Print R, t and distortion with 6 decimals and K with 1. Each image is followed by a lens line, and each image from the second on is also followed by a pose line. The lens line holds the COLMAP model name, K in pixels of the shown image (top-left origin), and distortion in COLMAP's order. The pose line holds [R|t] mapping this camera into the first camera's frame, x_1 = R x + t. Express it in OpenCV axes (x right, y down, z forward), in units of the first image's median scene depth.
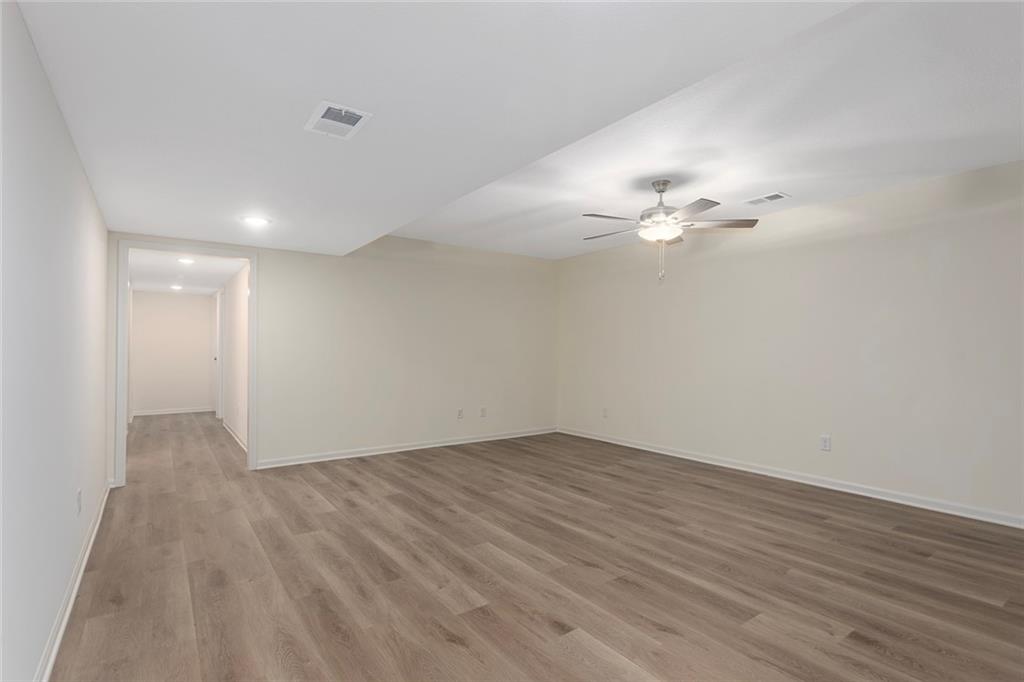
lens RADIAL K [[495.8, 0, 512.2], [0, 495.8, 343.9], [0, 0, 1]] dist [0.000236, 0.000227]
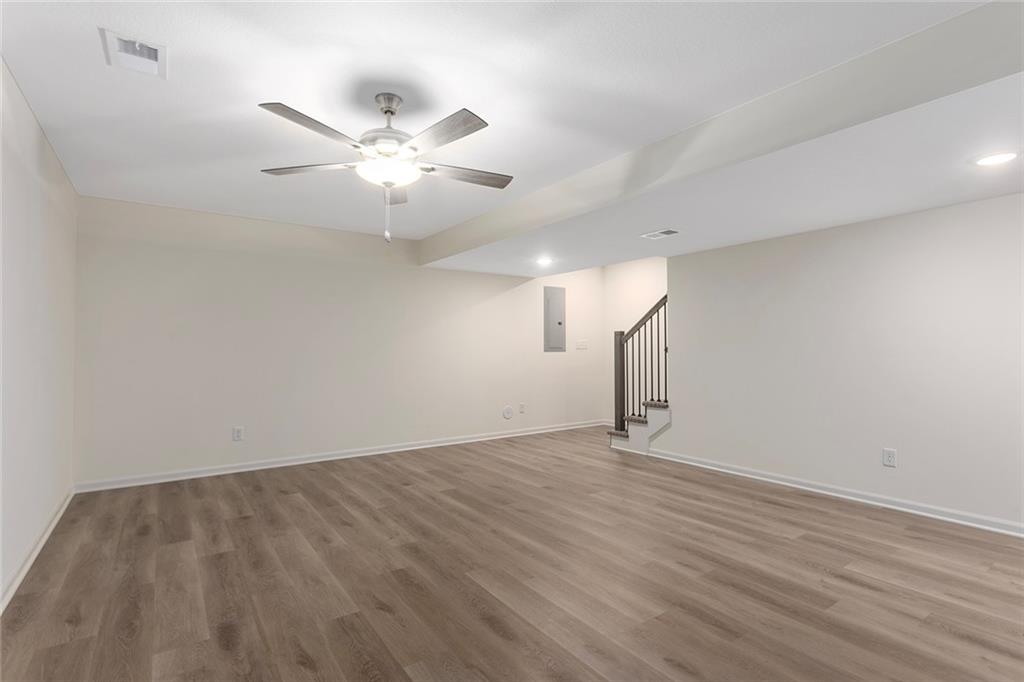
lens RADIAL K [[495.8, 0, 511.4], [0, 495.8, 343.2], [0, 0, 1]] dist [0.000236, 0.000227]
pose [[-0.999981, -0.001665, 0.005984, 0.161052], [-0.001805, 0.999722, -0.023488, 0.024522], [-0.005943, -0.023499, -0.999706, 2.058325]]
